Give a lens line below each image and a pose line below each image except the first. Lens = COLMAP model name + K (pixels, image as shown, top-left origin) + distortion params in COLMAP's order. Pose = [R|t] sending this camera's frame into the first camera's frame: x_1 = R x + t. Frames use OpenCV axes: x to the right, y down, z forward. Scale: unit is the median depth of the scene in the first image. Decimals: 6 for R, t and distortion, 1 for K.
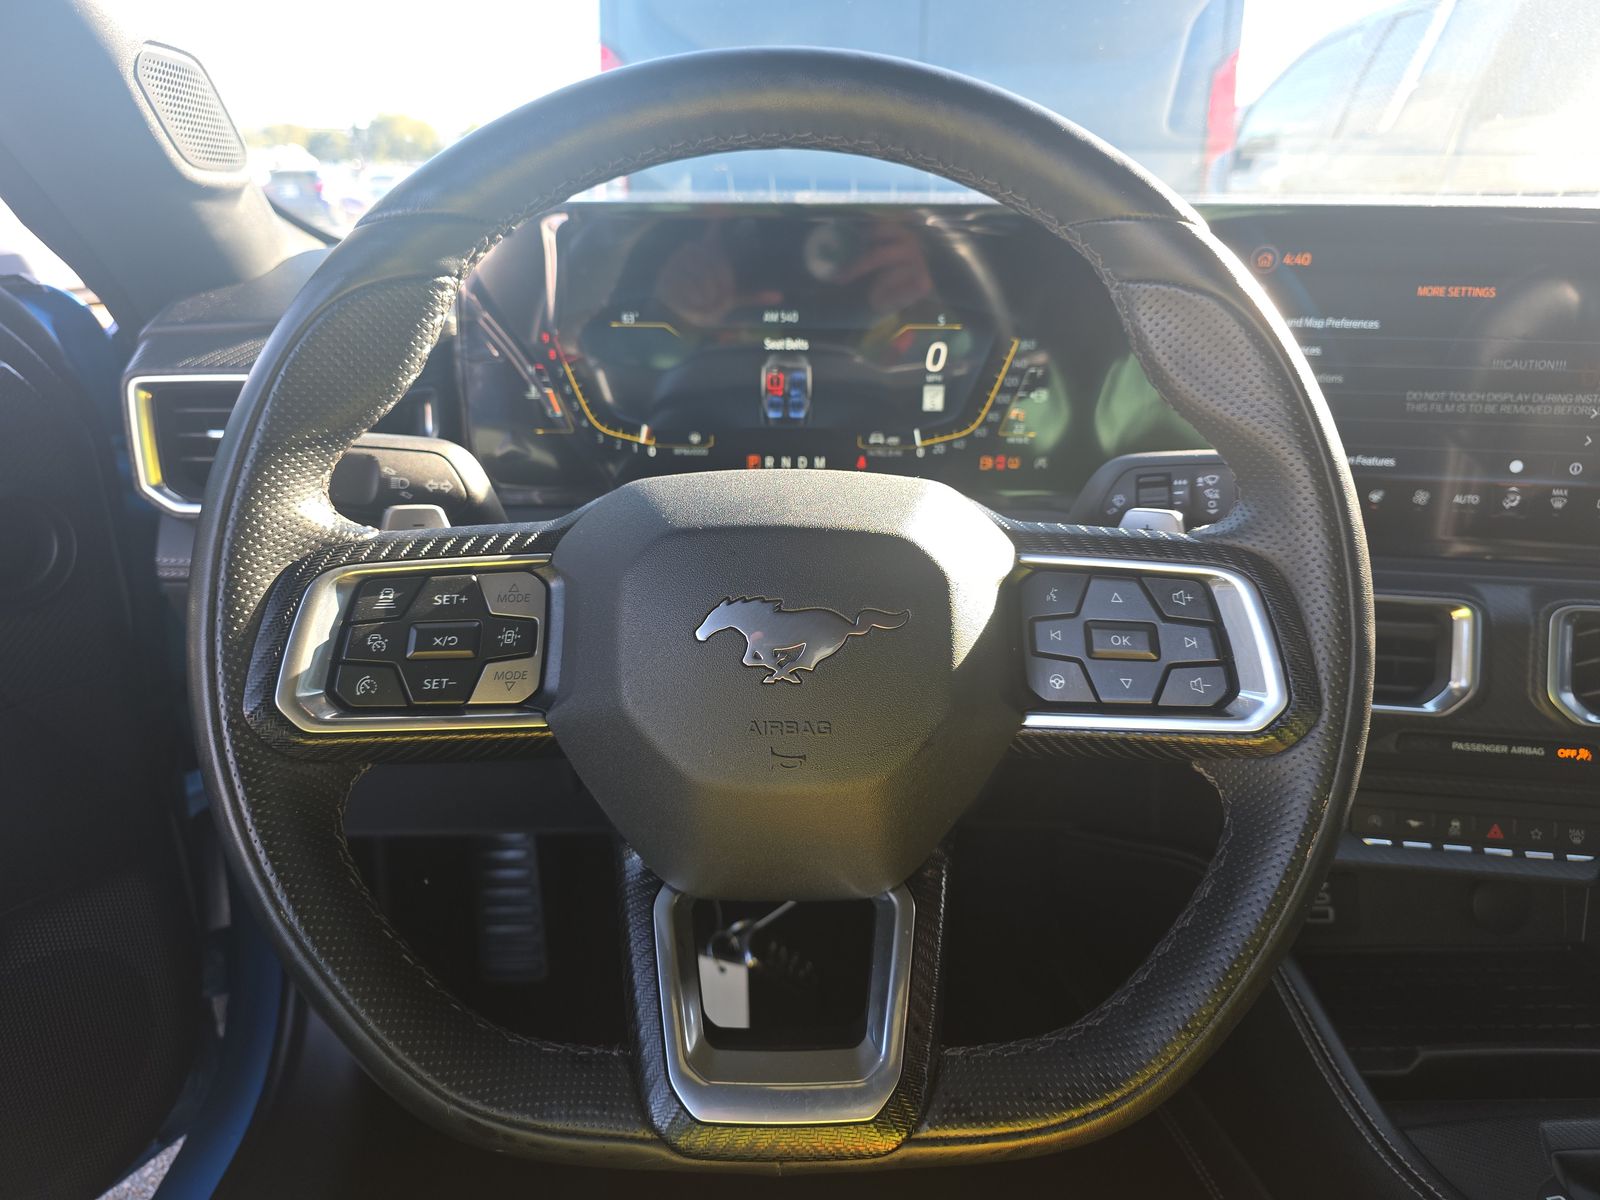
lens RADIAL K [[1104.6, 0, 806.7], [0, 1104.6, 572.6], [0, 0, 1]] dist [0.099892, -0.133185]
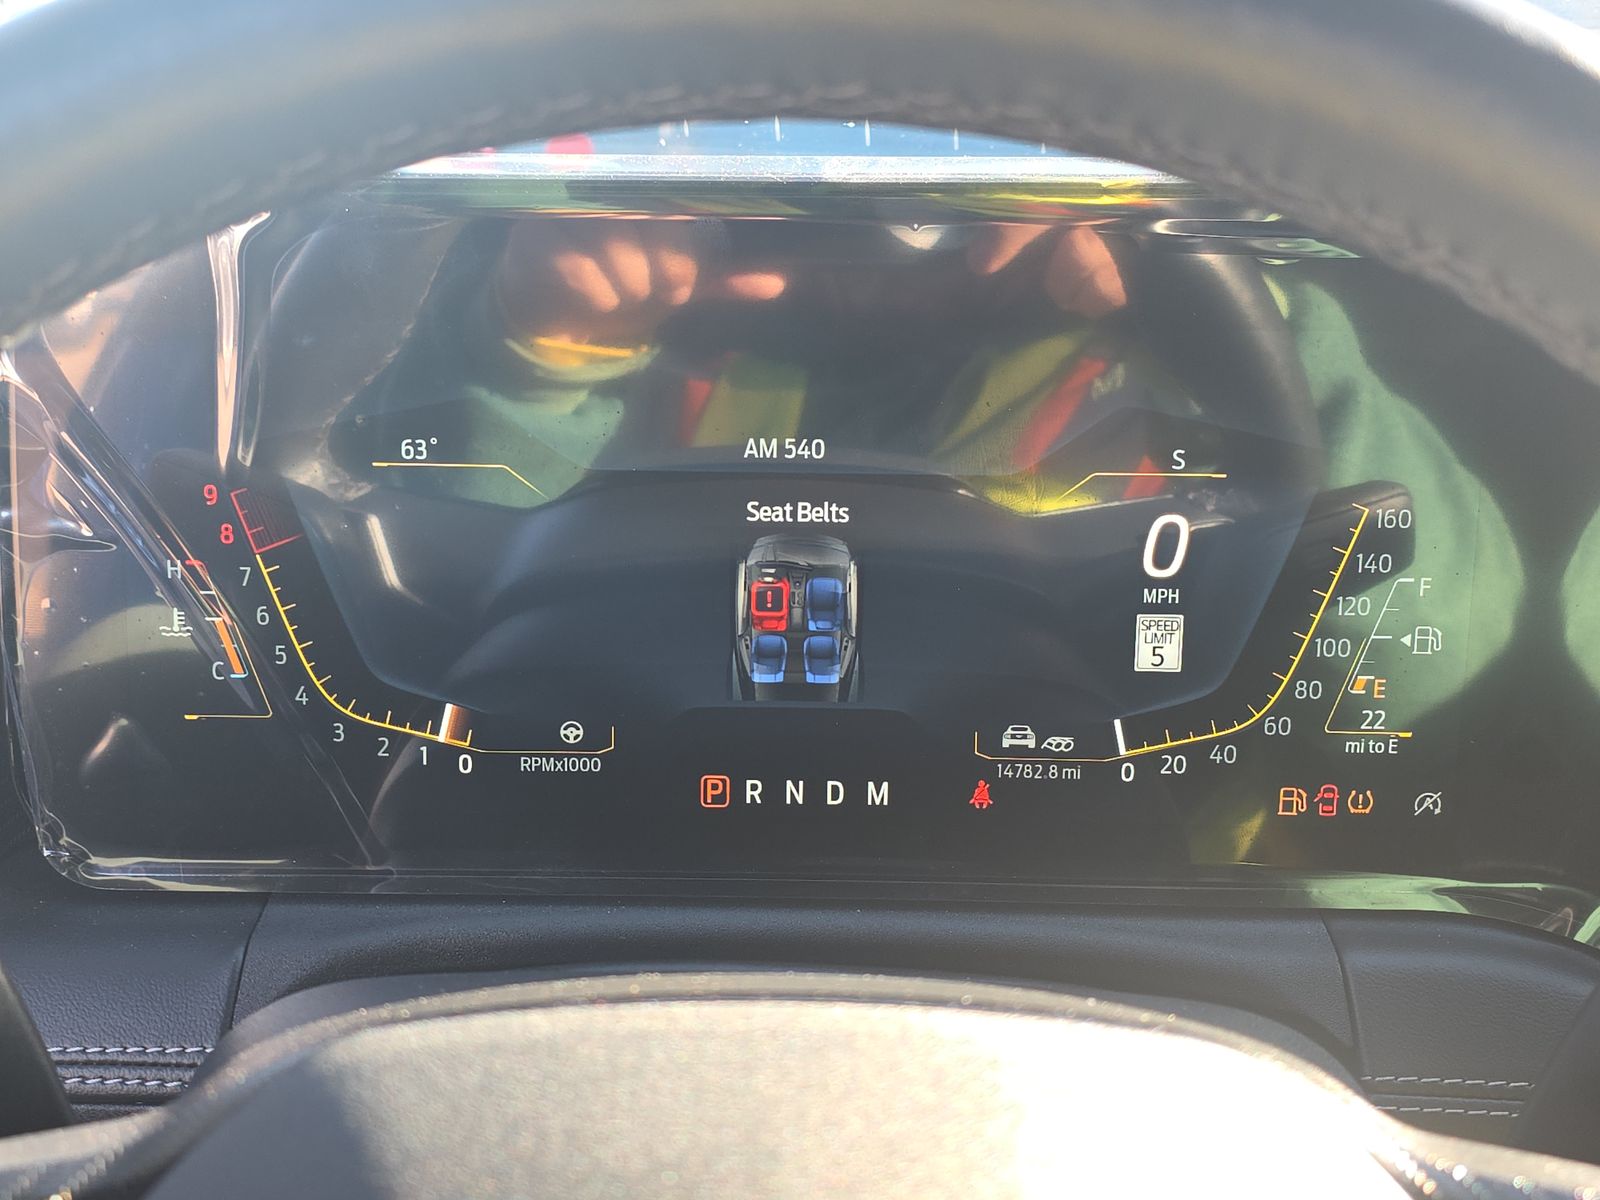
lens RADIAL K [[2289.1, 0, 800.0], [0, 2289.1, 600.0], [0, 0, 1]] dist [0.081308, 0.009494]
pose [[0.999766, 0.007578, -0.020238, -0.000207], [-0.009627, 0.994623, -0.103115, -0.088416], [0.019347, 0.103286, 0.994464, 0.167601]]
